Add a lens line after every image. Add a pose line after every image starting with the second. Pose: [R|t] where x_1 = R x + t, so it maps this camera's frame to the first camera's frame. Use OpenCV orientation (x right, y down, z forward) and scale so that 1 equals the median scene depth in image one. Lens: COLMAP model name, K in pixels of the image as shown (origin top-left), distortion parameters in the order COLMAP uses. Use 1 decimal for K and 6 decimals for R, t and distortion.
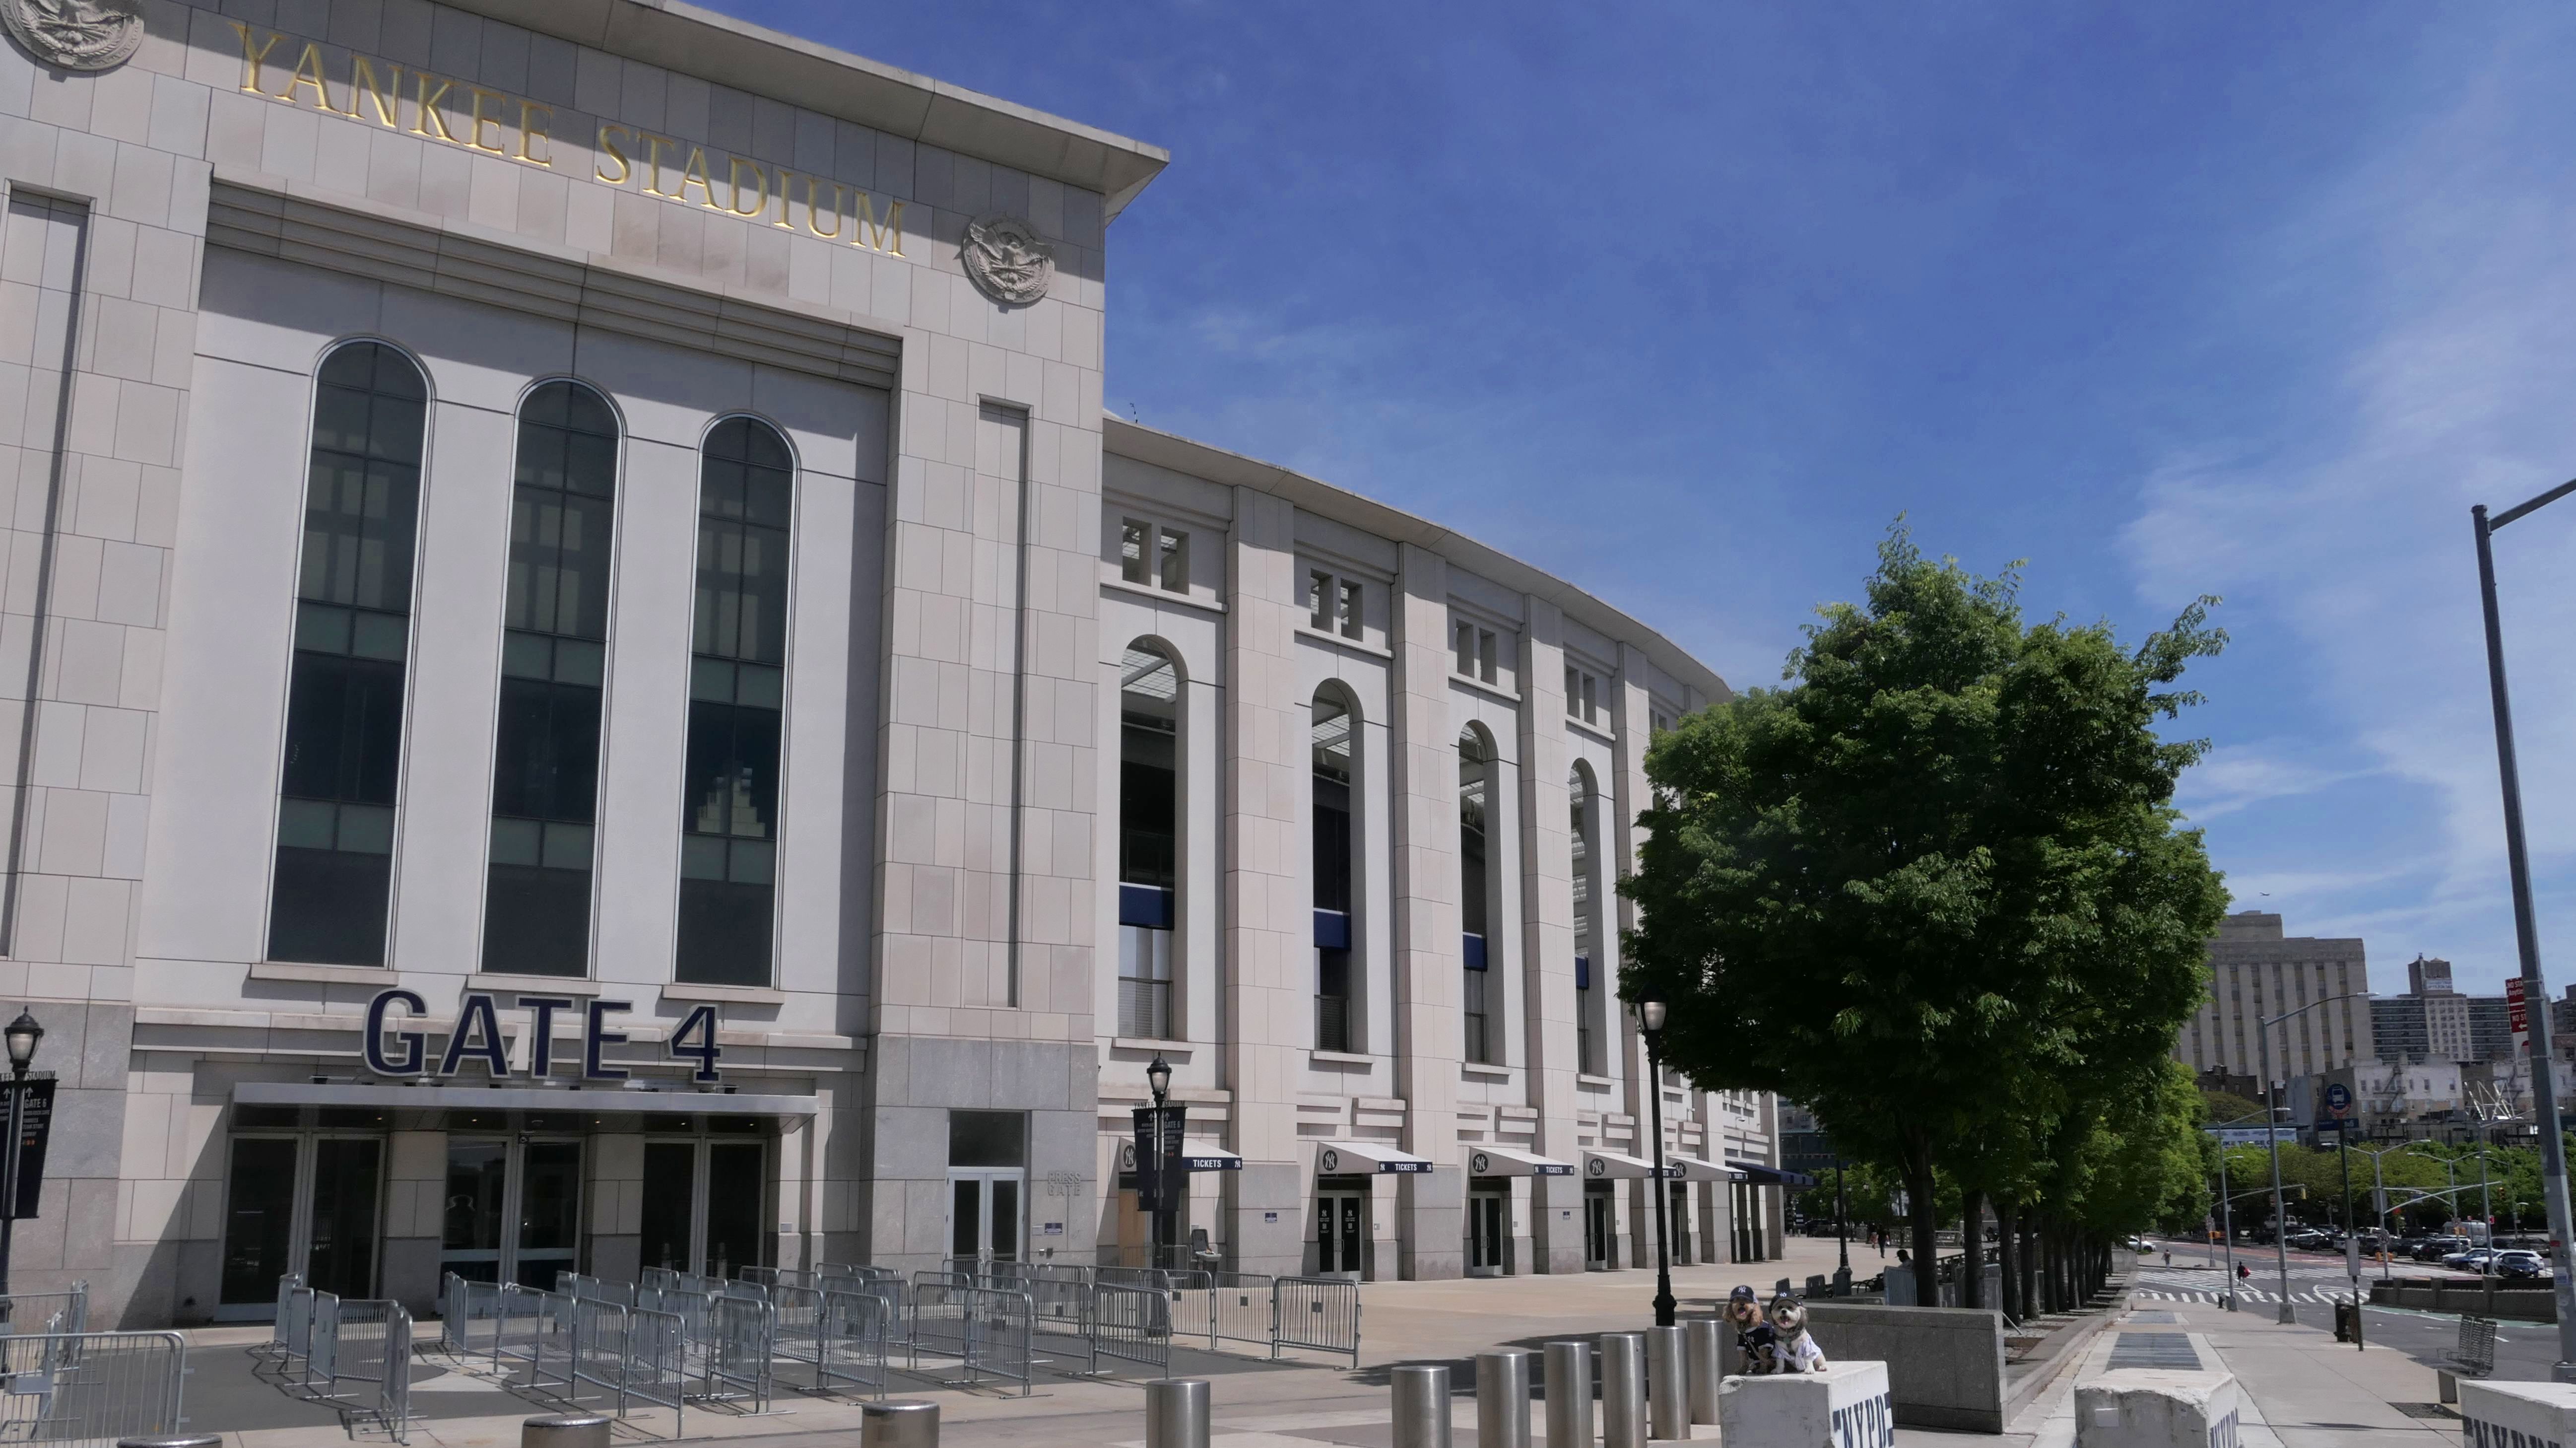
lens RADIAL K [[1929.5, 0, 1344.0], [0, 1929.5, 878.5], [0, 0, 1]] dist [-0.012774, 0.005753]
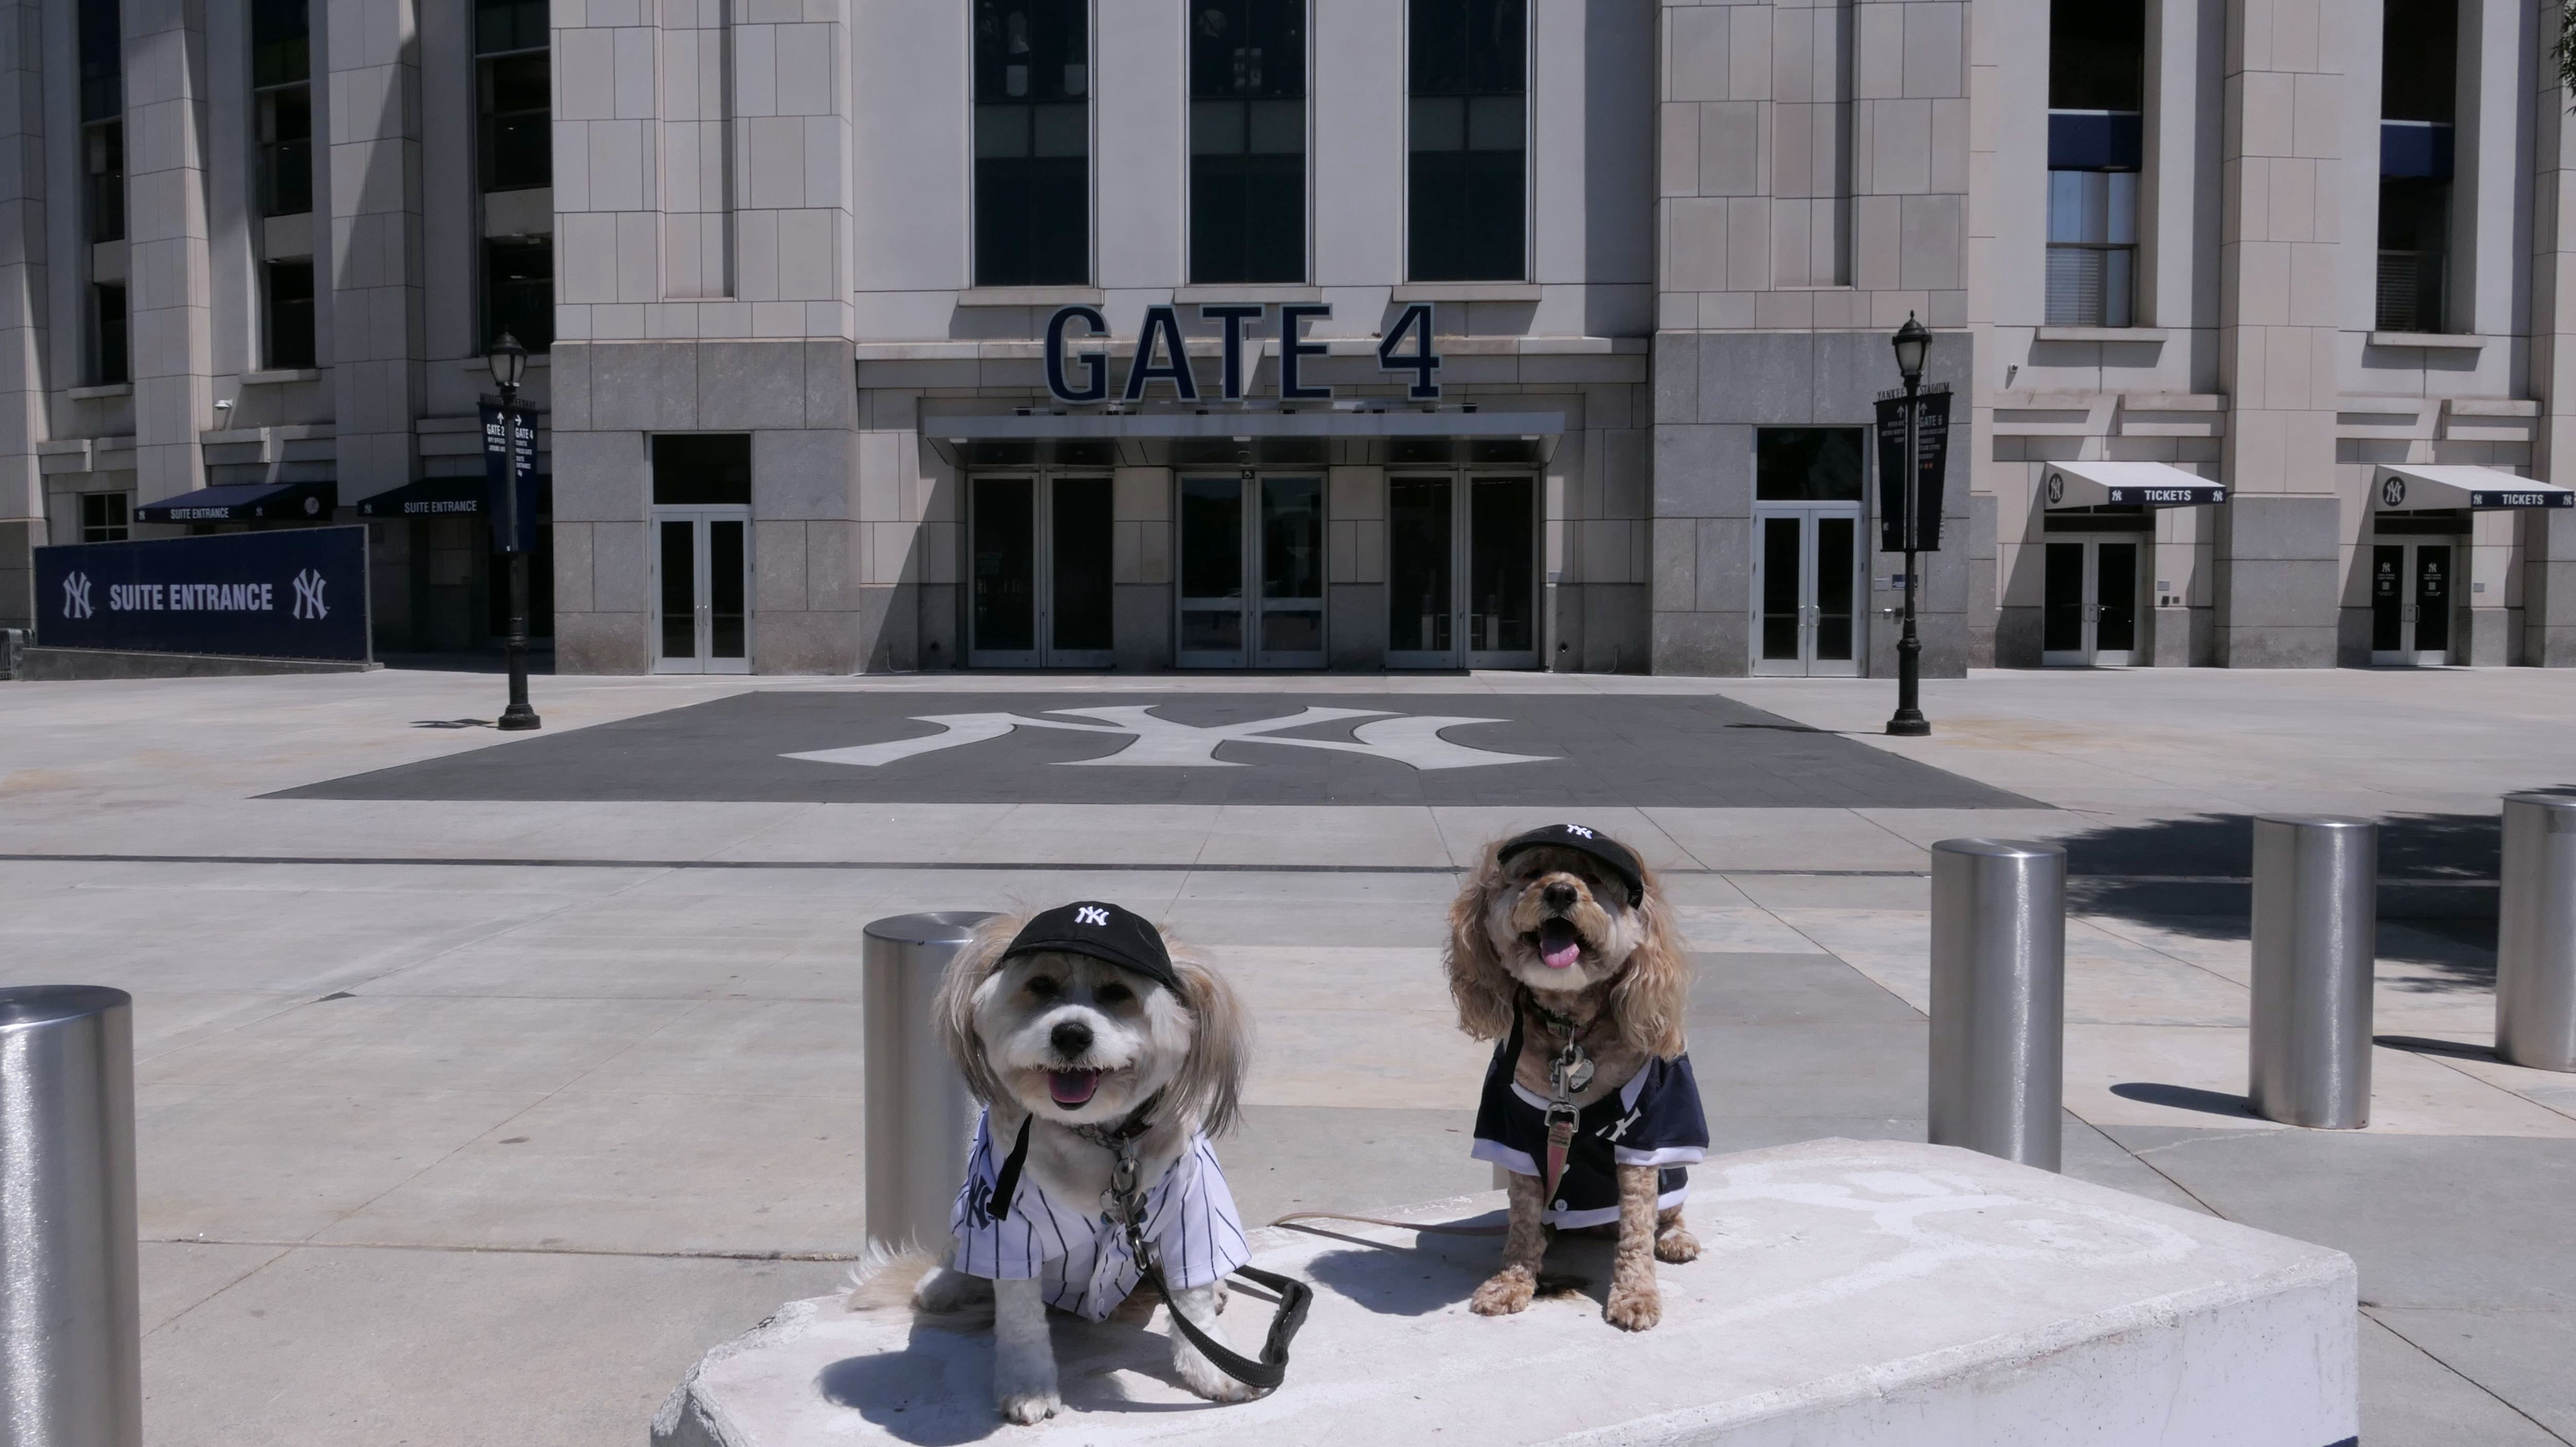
lens RADIAL K [[2012.9, 0, 1199.2], [0, 2012.9, 676.9], [0, 0, 1]] dist [-0.018294, 0.013296]
pose [[0.812468, 0.036606, -0.581855, 0.082720], [0.092706, 0.977217, 0.190928, 0.044471], [0.575587, -0.209064, 0.790564, 0.225363]]
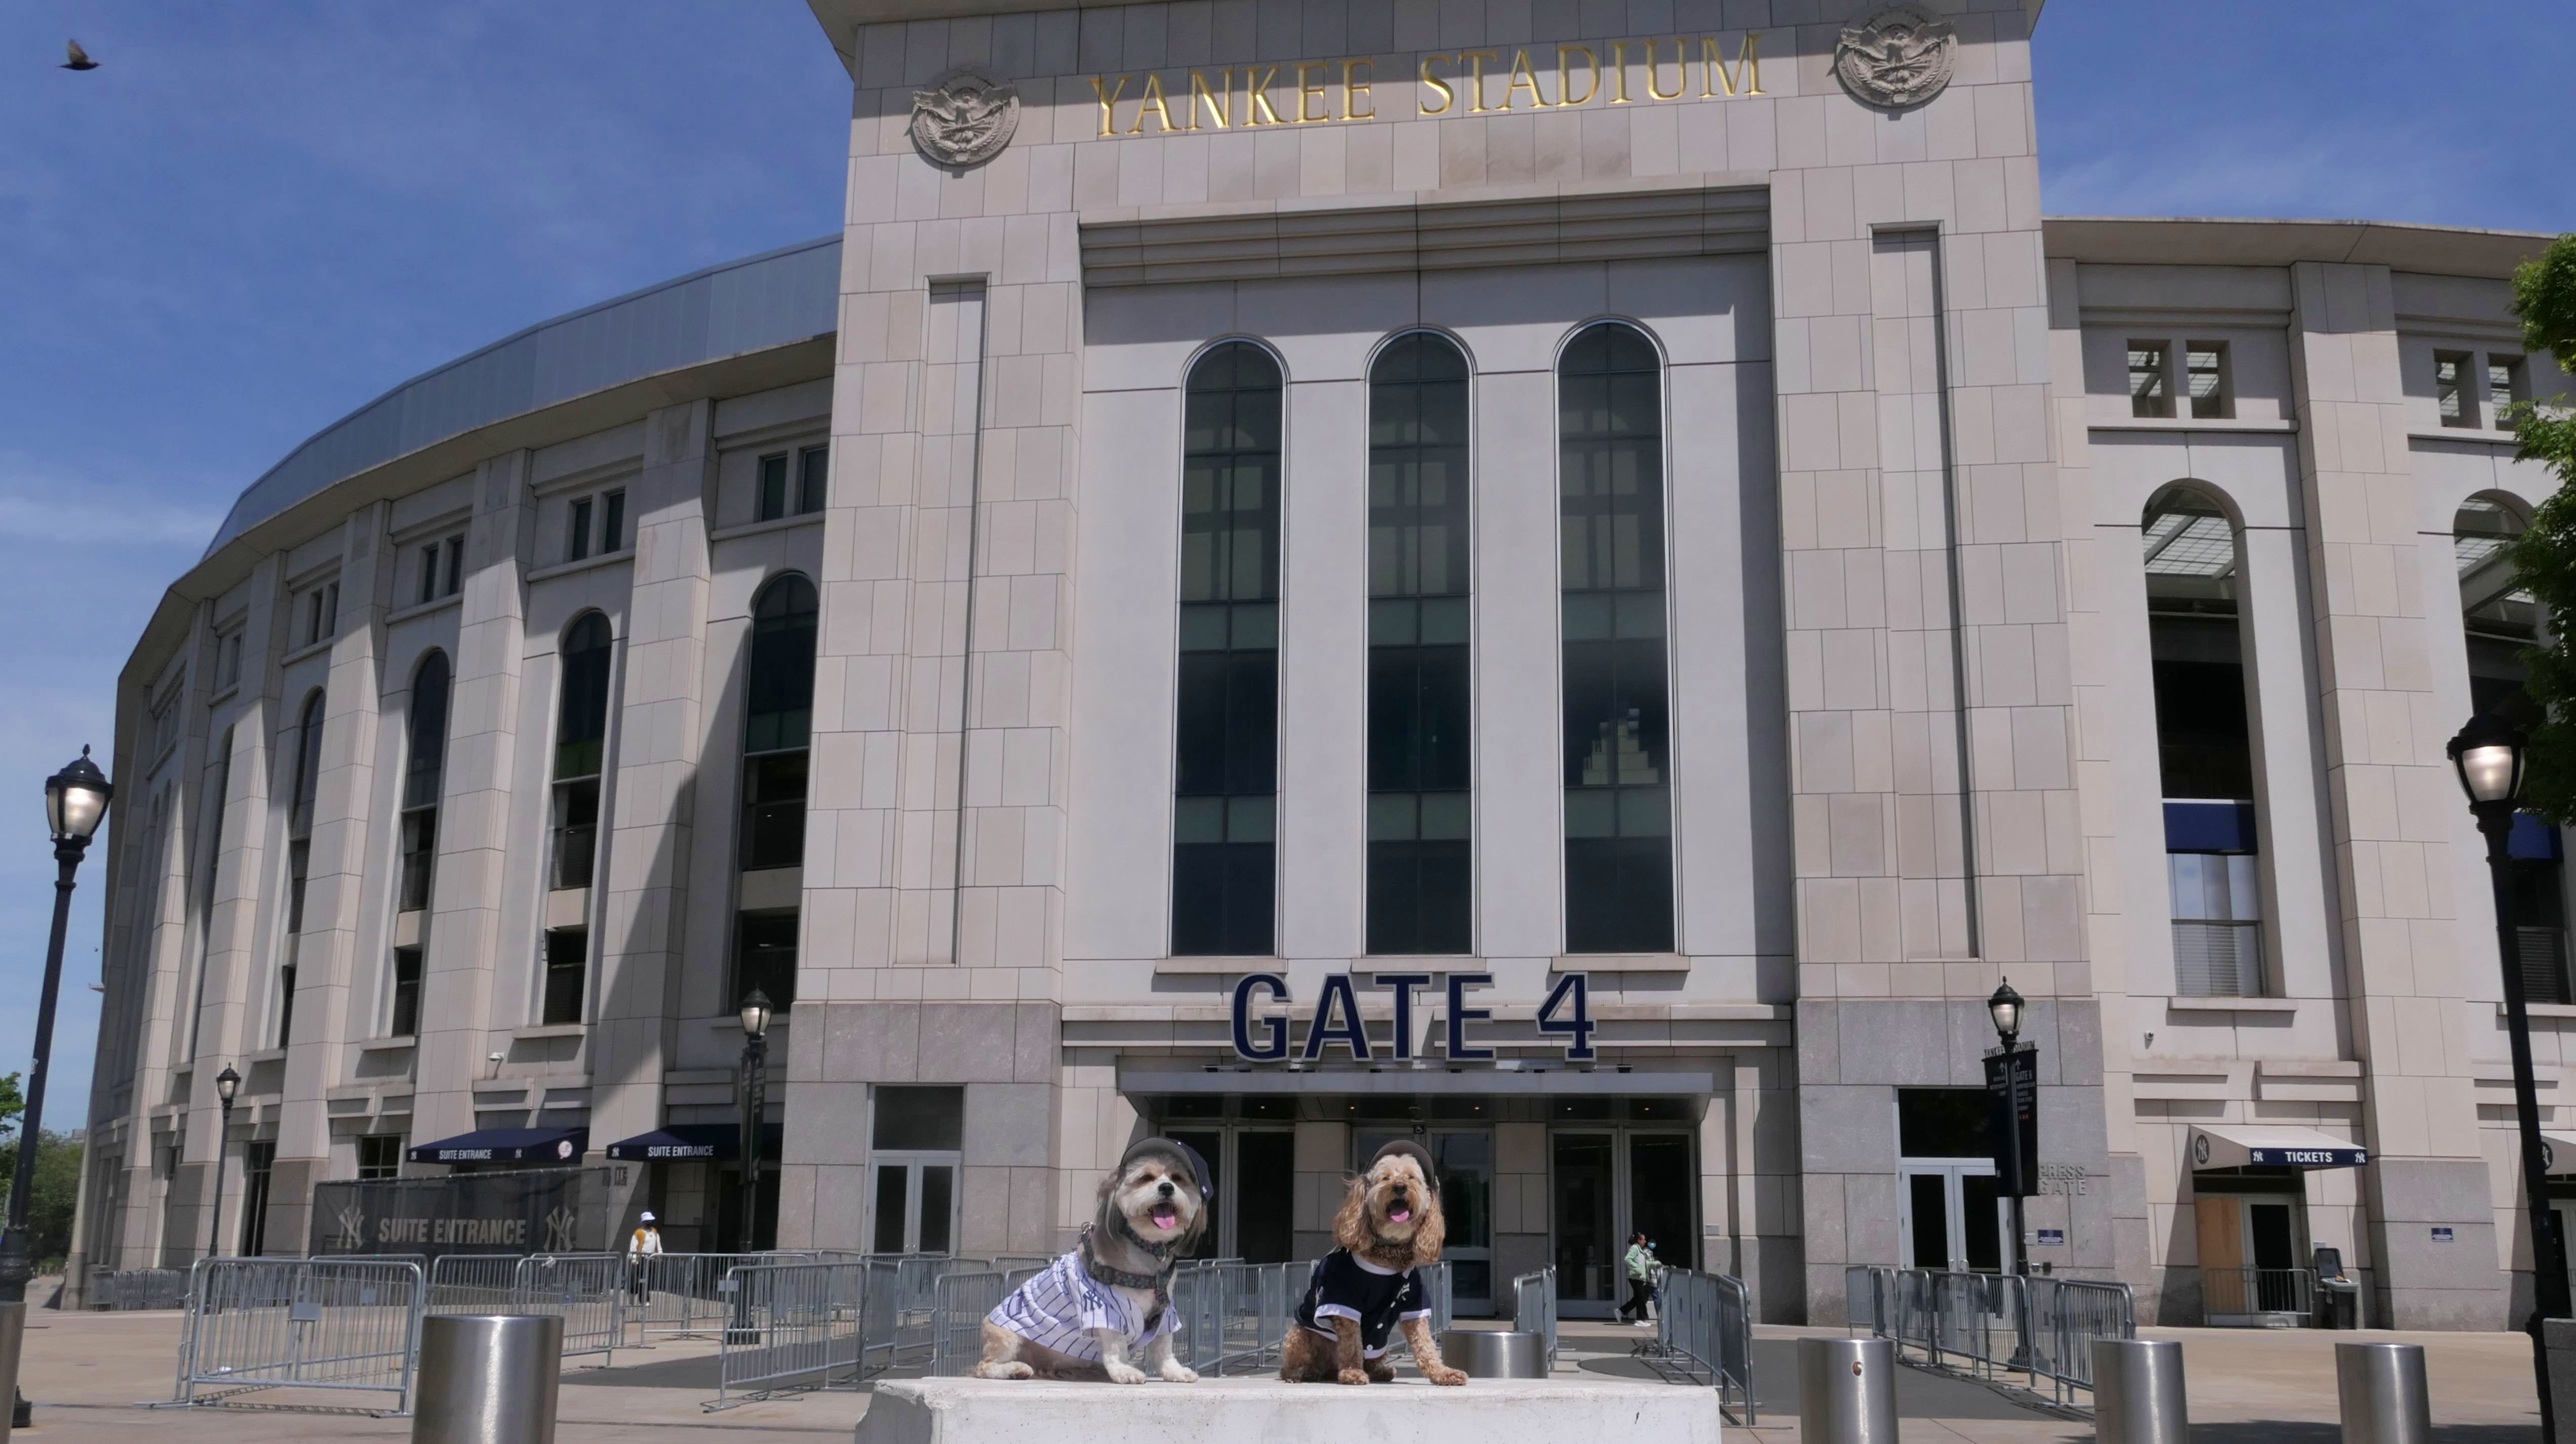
lens RADIAL K [[1964.0, 0, 1262.0], [0, 1964.0, 868.4], [0, 0, 1]] dist [-0.019677, 0.013195]
pose [[0.769140, -0.100928, -0.631060, 0.120120], [0.087187, 0.994790, -0.052837, 0.048534], [0.633105, -0.014382, 0.773932, 0.194898]]
